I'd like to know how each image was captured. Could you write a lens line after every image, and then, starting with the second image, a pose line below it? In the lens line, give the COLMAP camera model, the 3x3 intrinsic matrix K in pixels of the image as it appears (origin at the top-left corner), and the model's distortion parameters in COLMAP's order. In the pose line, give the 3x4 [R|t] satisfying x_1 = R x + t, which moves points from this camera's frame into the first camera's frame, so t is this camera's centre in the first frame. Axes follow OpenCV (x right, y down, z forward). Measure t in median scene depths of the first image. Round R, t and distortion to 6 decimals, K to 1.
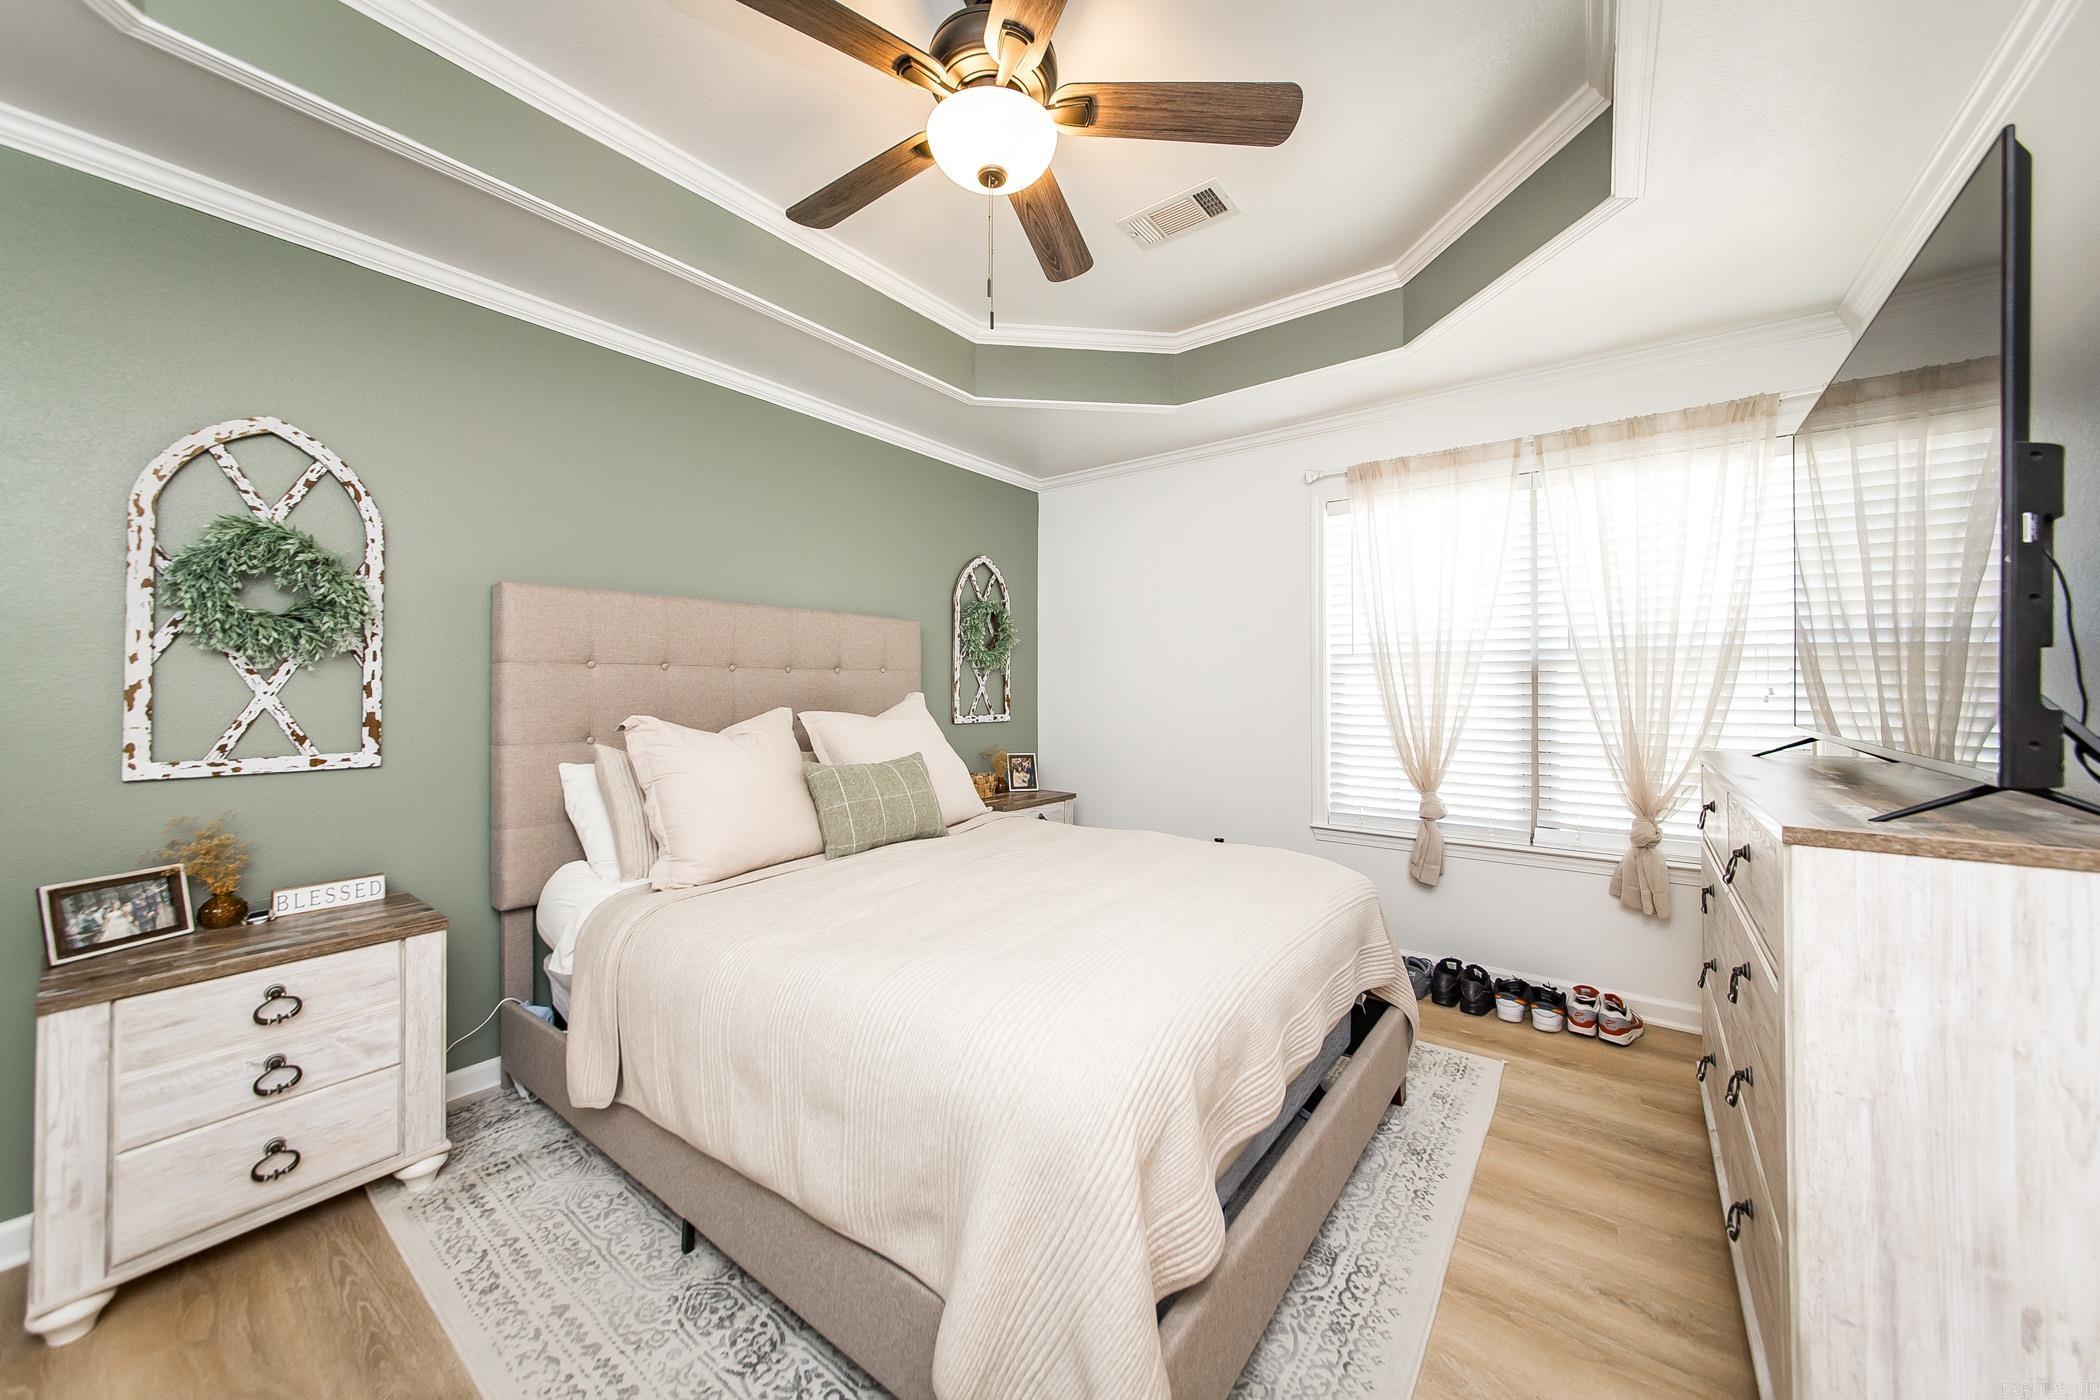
lens RADIAL K [[748.3, 0, 1049.1], [0, 748.3, 682.0], [0, 0, 1]] dist [0.001584, 0.002393]
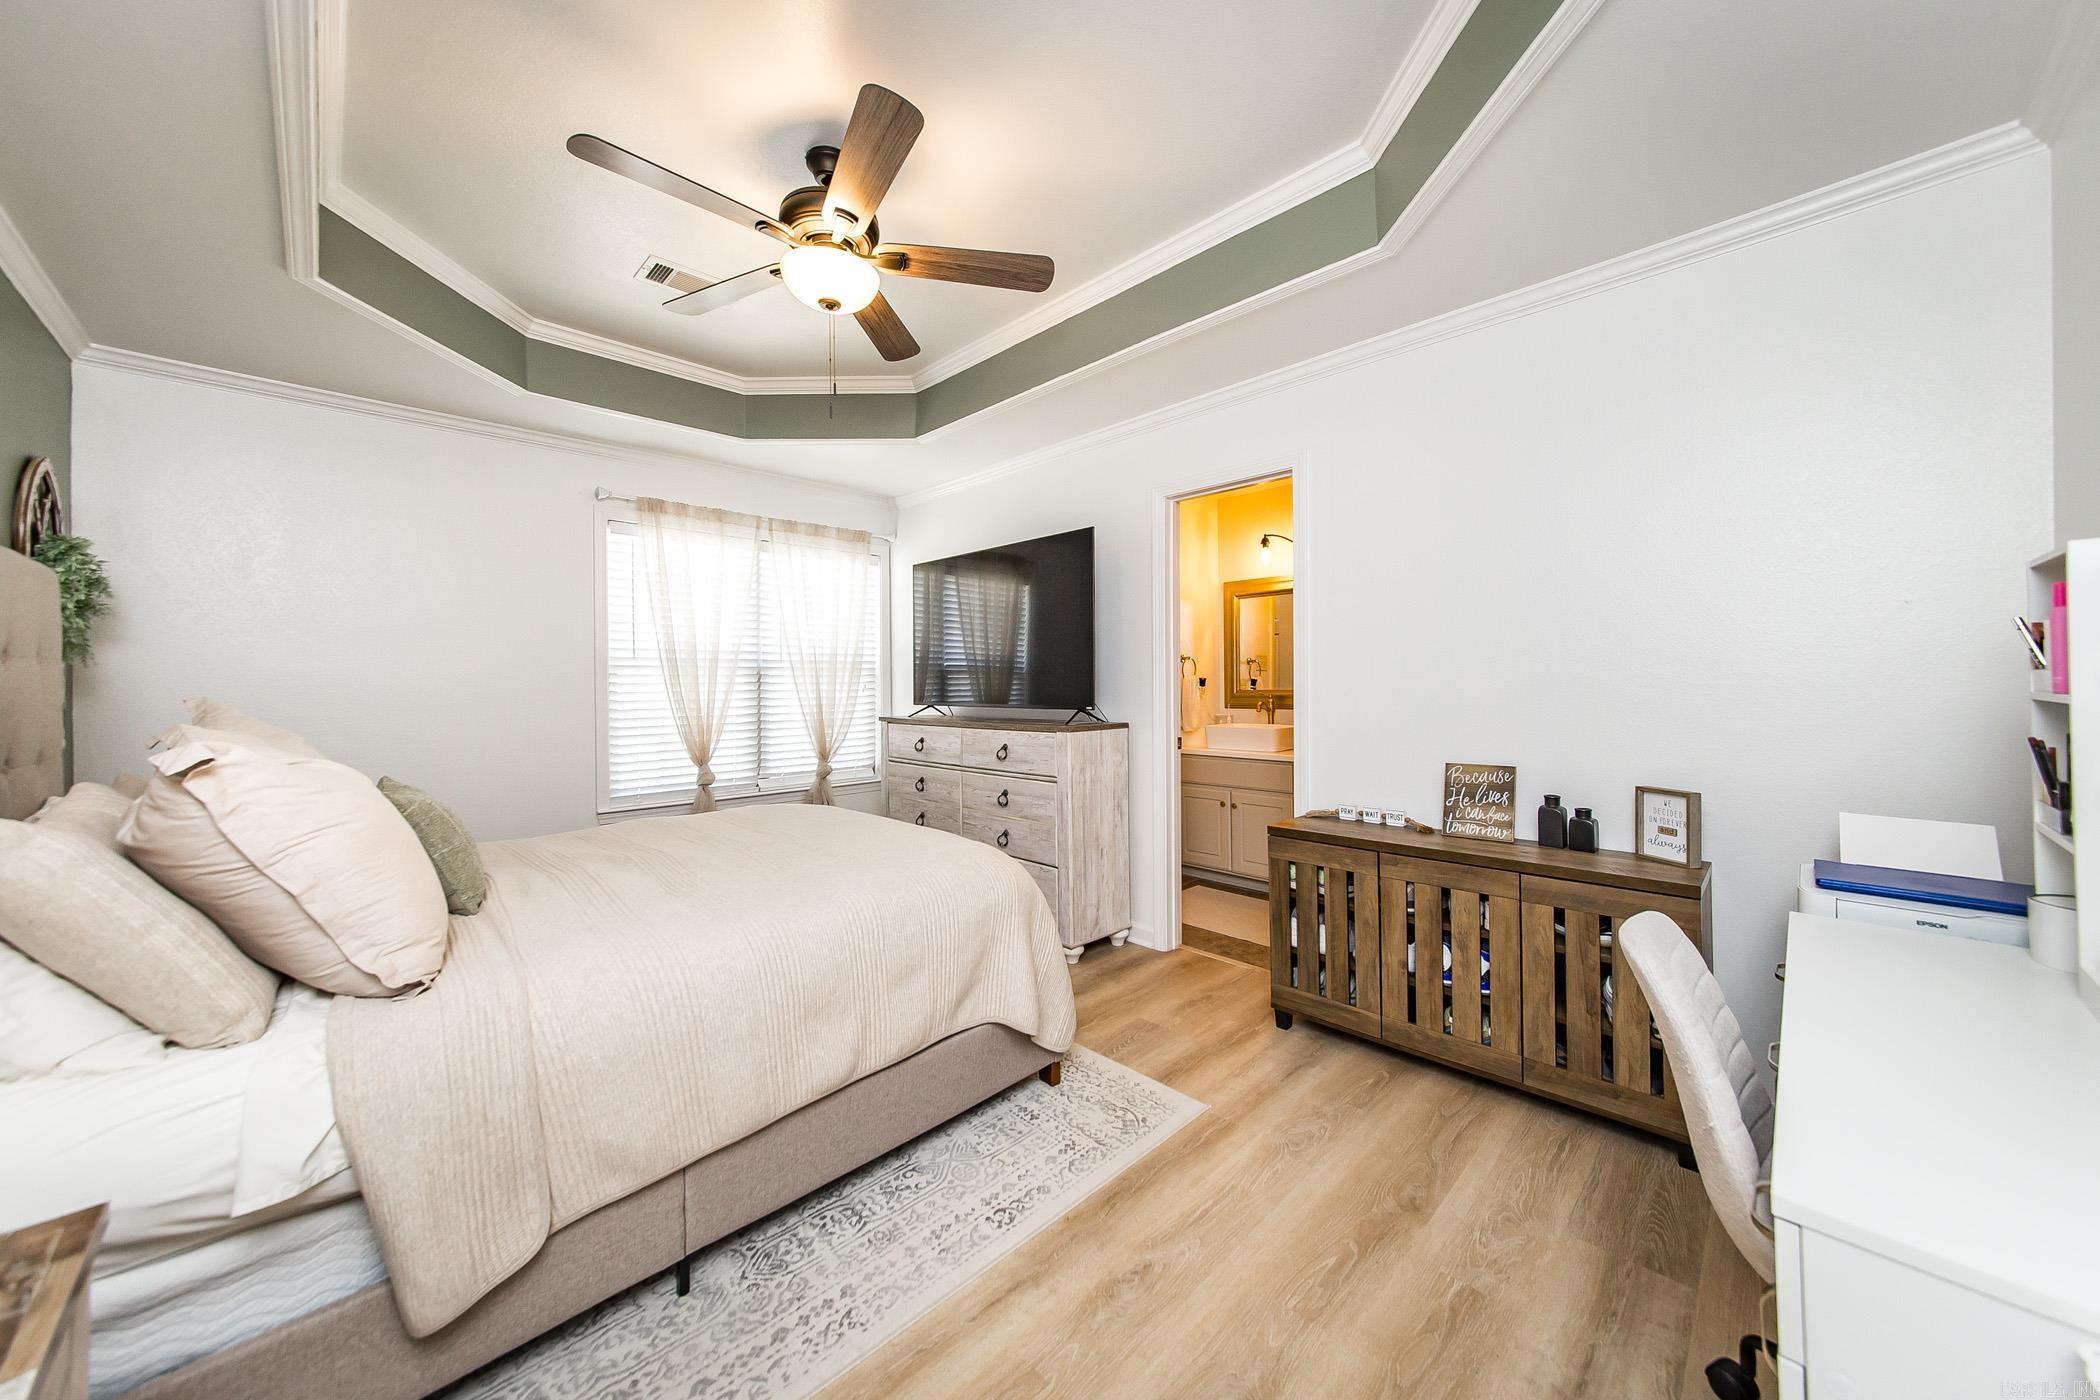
lens RADIAL K [[746.8, 0, 1044.5], [0, 746.8, 678.2], [0, 0, 1]] dist [-0.001458, -0.000001]
pose [[0.141675, 0.002970, 0.989909, -0.714794], [0.001467, 0.999994, -0.003210, -0.000337], [-0.989912, 0.001907, 0.141669, 0.228348]]
